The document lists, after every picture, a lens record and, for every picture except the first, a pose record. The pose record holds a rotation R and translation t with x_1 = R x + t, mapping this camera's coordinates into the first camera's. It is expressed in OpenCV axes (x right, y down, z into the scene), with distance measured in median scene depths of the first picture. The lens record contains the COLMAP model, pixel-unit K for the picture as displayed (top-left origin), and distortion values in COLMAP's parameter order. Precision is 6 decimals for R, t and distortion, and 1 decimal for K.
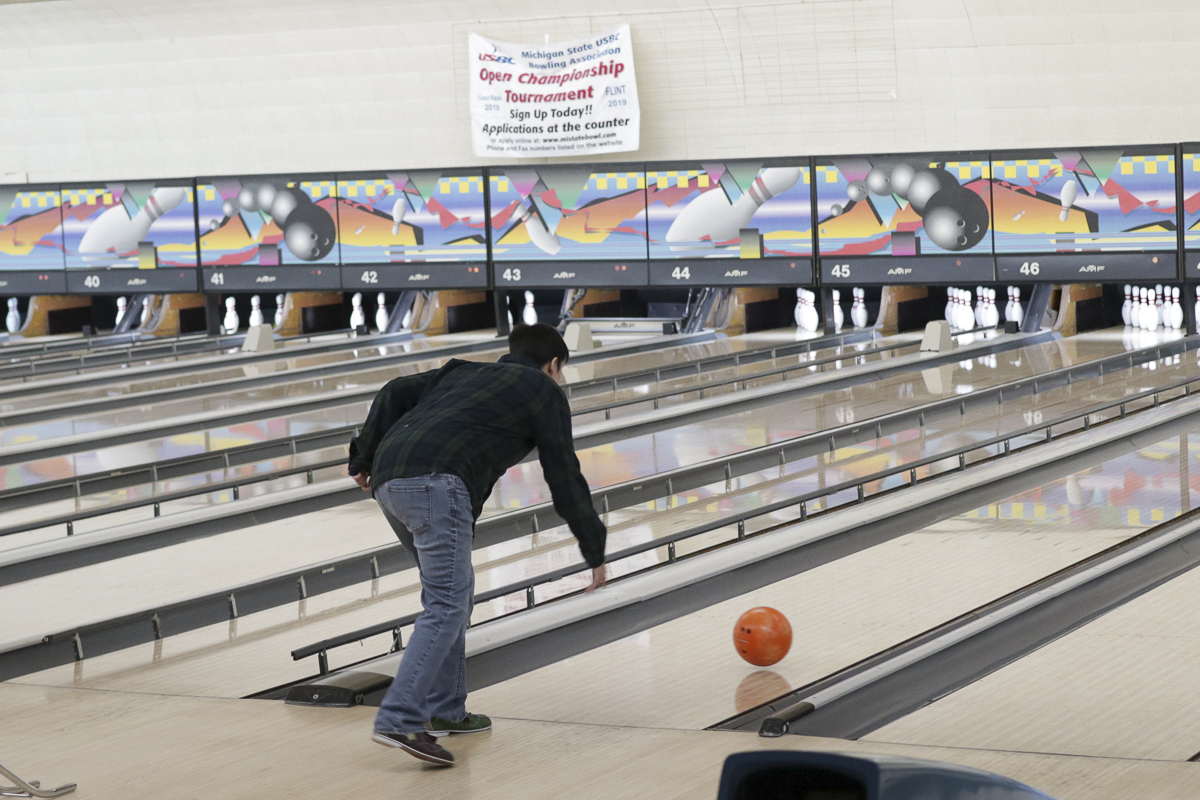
lens RADIAL K [[2838.0, 0, 654.9], [0, 2838.0, 386.2], [0, 0, 1]] dist [-0.103410, 0.000000]
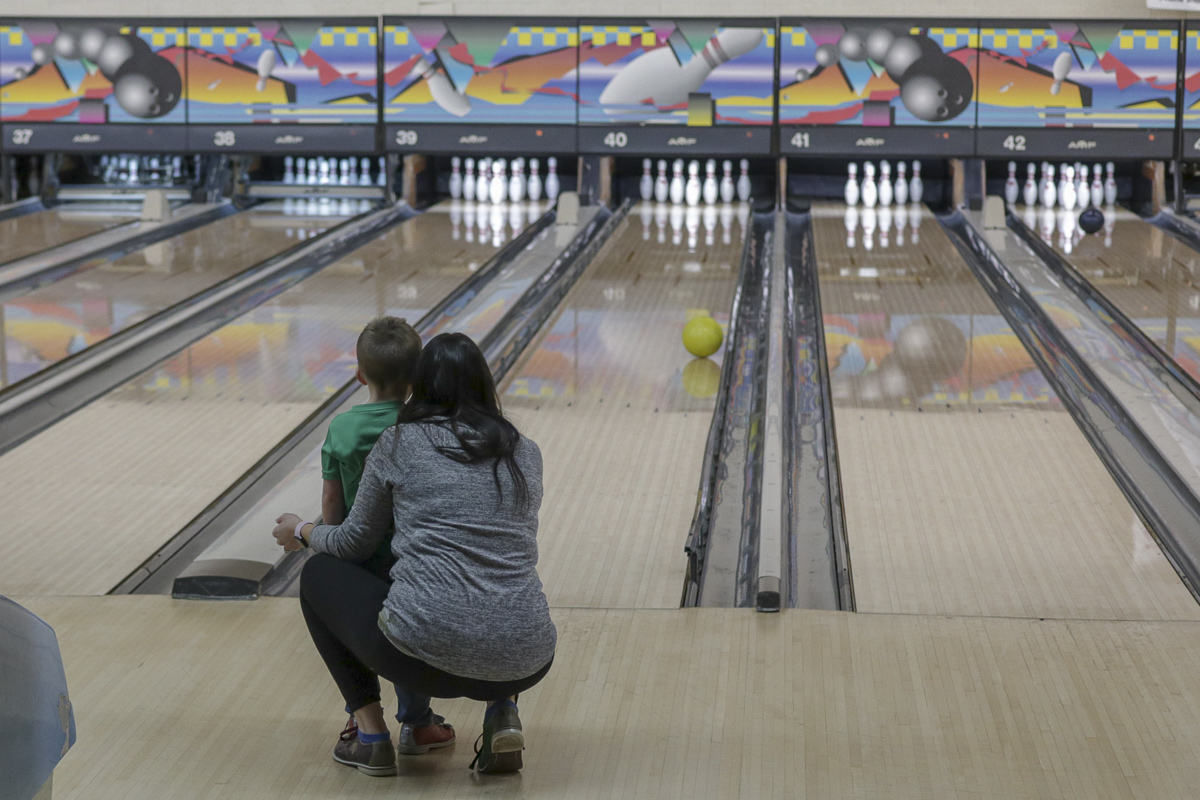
lens RADIAL K [[2838.0, 0, 602.4], [0, 2838.0, 408.1], [0, 0, 1]] dist [-0.103410, 0.000000]
pose [[0.924916, -0.017485, 0.379768, -0.336623], [-0.002460, 0.998646, 0.051970, -0.000319], [-0.380163, -0.049002, 0.923621, 0.136636]]
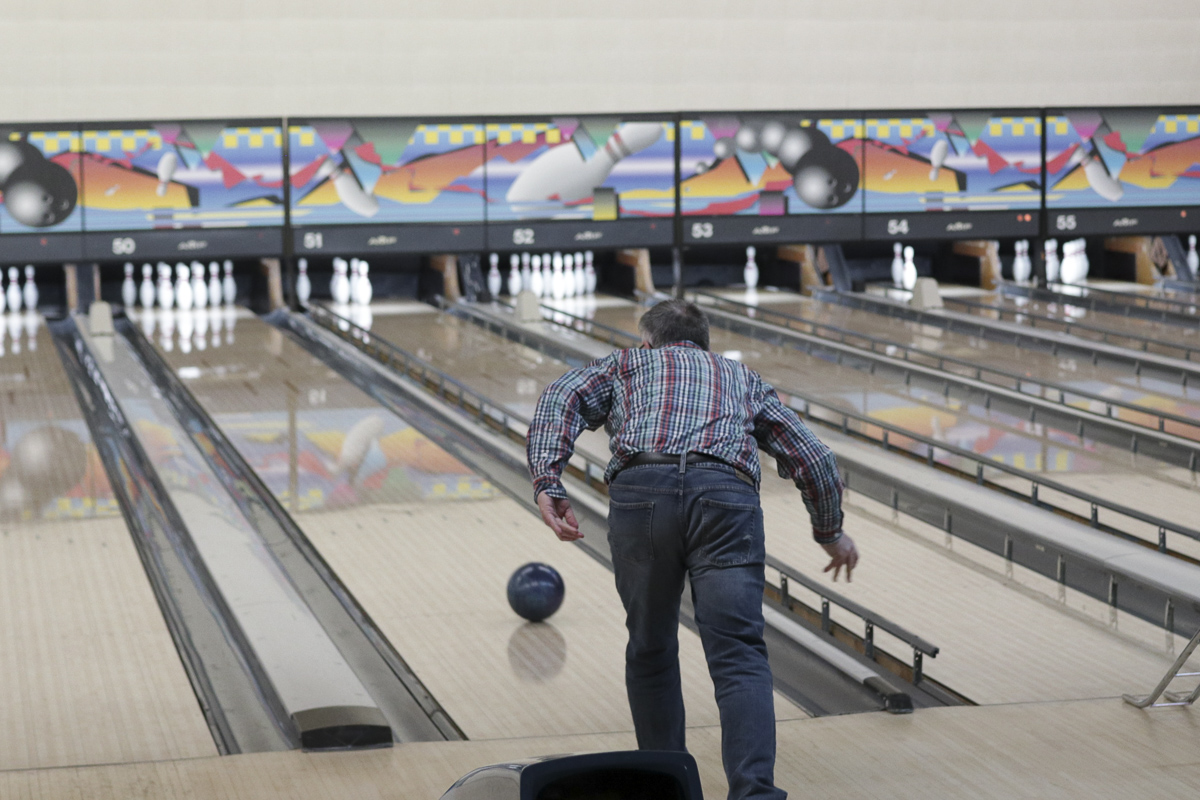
lens RADIAL K [[2838.0, 0, 588.8], [0, 2838.0, 401.7], [0, 0, 1]] dist [-0.103410, 0.000000]
pose [[0.742098, -0.044469, 0.668814, -0.584317], [0.041429, 0.998932, 0.020450, -0.002841], [-0.669009, 0.012532, 0.743148, 0.276905]]
